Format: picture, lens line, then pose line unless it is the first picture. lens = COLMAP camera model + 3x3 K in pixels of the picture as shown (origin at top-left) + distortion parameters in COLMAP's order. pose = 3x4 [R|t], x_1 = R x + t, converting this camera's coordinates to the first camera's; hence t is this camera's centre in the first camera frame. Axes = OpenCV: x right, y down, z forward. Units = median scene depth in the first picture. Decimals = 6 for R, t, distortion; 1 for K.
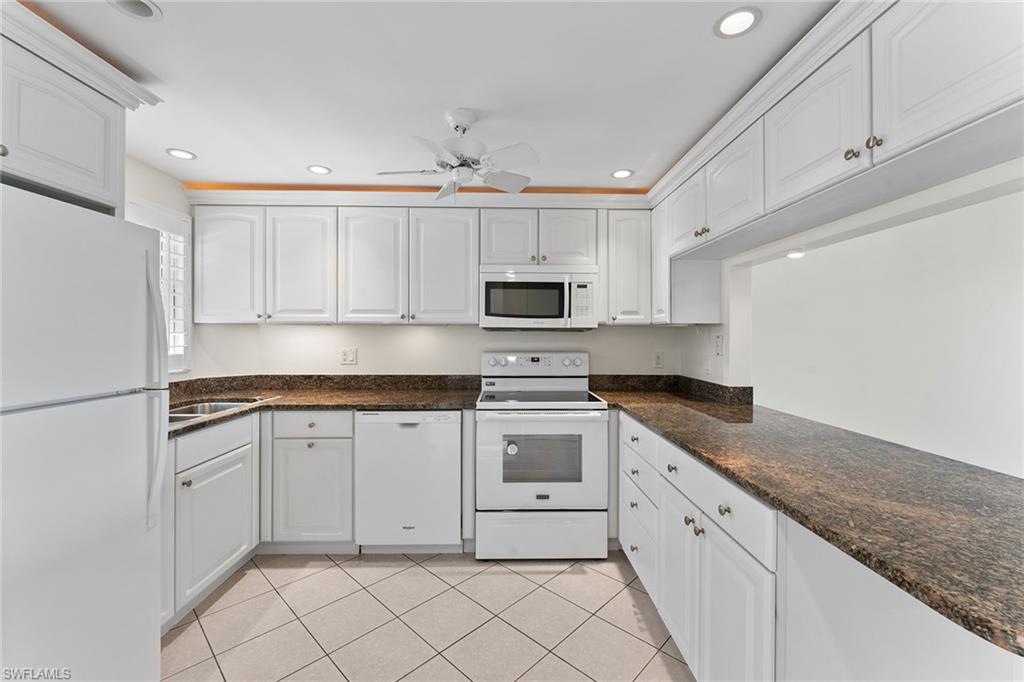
lens RADIAL K [[423.4, 0, 512.6], [0, 423.4, 336.2], [0, 0, 1]] dist [-0.002473, -0.000265]
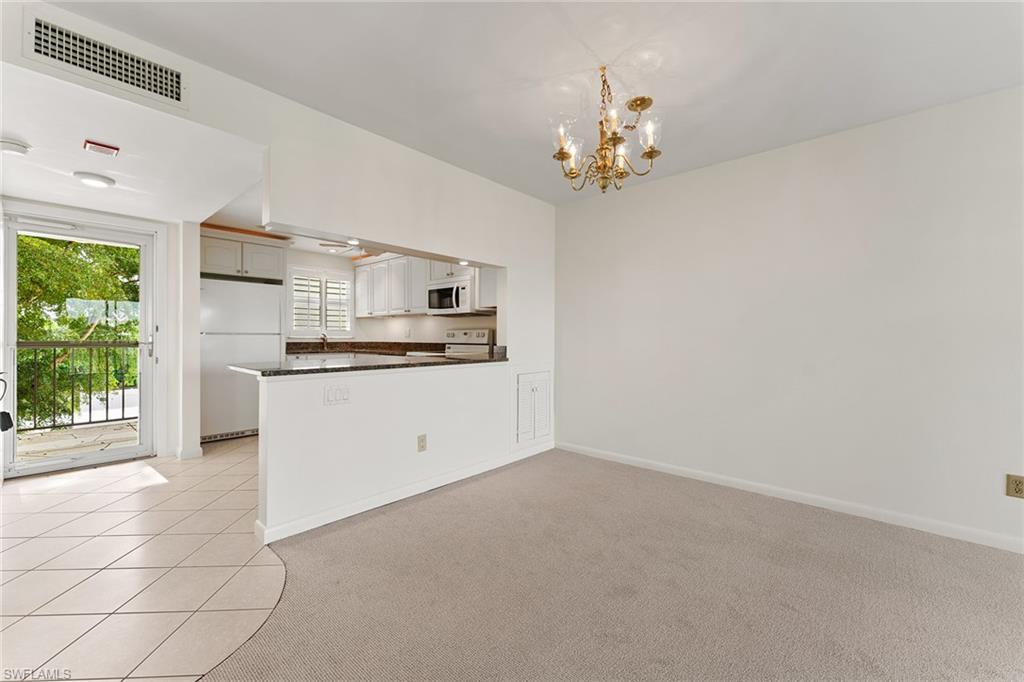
lens RADIAL K [[409.0, 0, 511.3], [0, 409.0, 339.4], [0, 0, 1]] dist [0.001441, 0.000184]
pose [[0.732709, 0.003355, -0.680534, 1.516745], [-0.003051, 0.999994, 0.001645, 0.088555], [0.680536, 0.000871, 0.732714, -0.072029]]
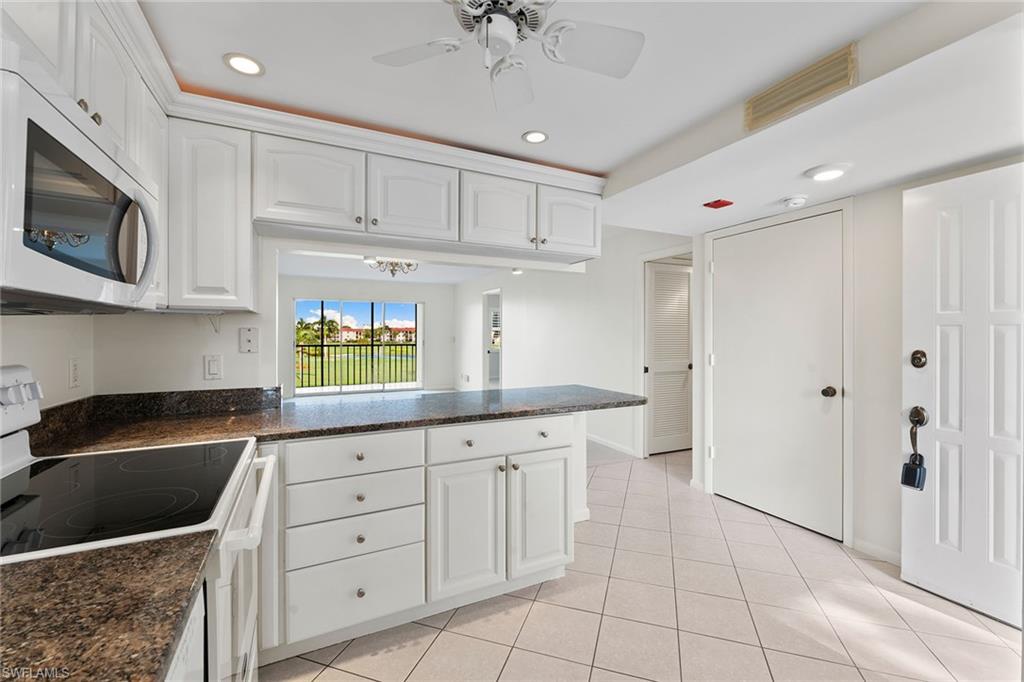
lens RADIAL K [[424.1, 0, 522.8], [0, 424.1, 333.6], [0, 0, 1]] dist [-0.011193, -0.000059]
pose [[-0.439855, -0.003225, 0.898063, -0.462196], [-0.004696, 0.999988, 0.001291, 0.006391], [-0.898056, -0.003649, -0.439865, 0.882469]]
